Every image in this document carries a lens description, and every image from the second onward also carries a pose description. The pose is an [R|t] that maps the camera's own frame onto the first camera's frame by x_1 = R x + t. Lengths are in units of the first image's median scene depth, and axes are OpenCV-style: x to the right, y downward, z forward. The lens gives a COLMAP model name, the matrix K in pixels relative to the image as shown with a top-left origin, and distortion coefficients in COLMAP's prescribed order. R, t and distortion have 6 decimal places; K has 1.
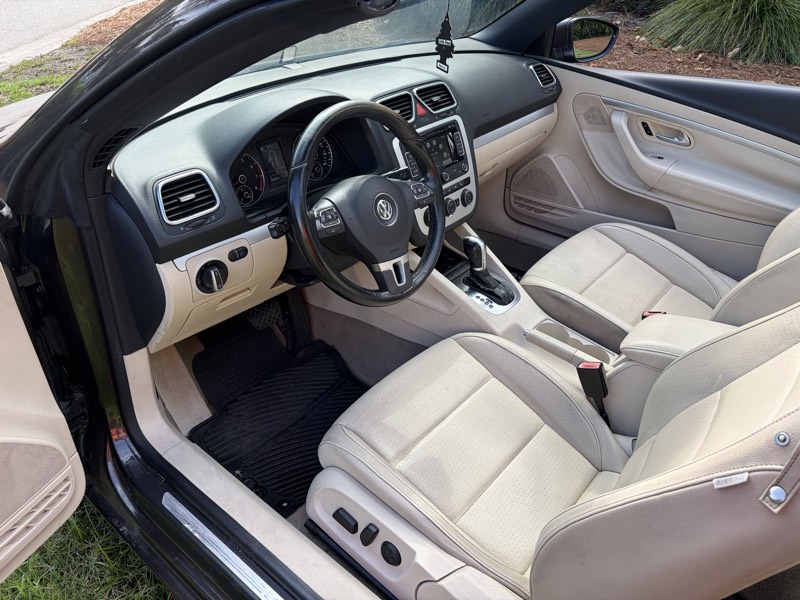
lens RADIAL K [[602.7, 0, 408.2], [0, 602.7, 301.8], [0, 0, 1]] dist [0.042373, -0.051034]
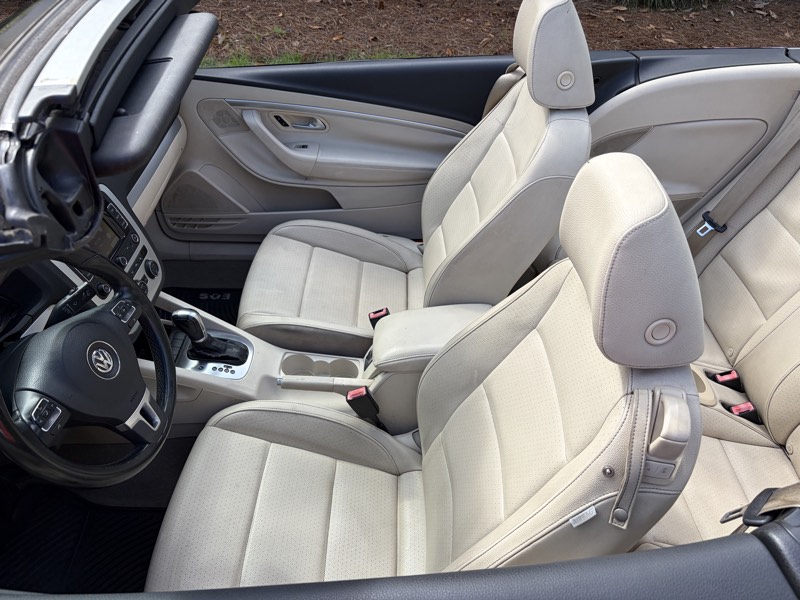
lens RADIAL K [[602.7, 0, 391.4], [0, 602.7, 302.6], [0, 0, 1]] dist [0.042373, -0.051034]
pose [[0.781633, -0.403927, 0.475281, -0.060155], [0.343125, 0.914784, 0.213155, -0.173366], [-0.520879, -0.003529, 0.853623, 0.062675]]
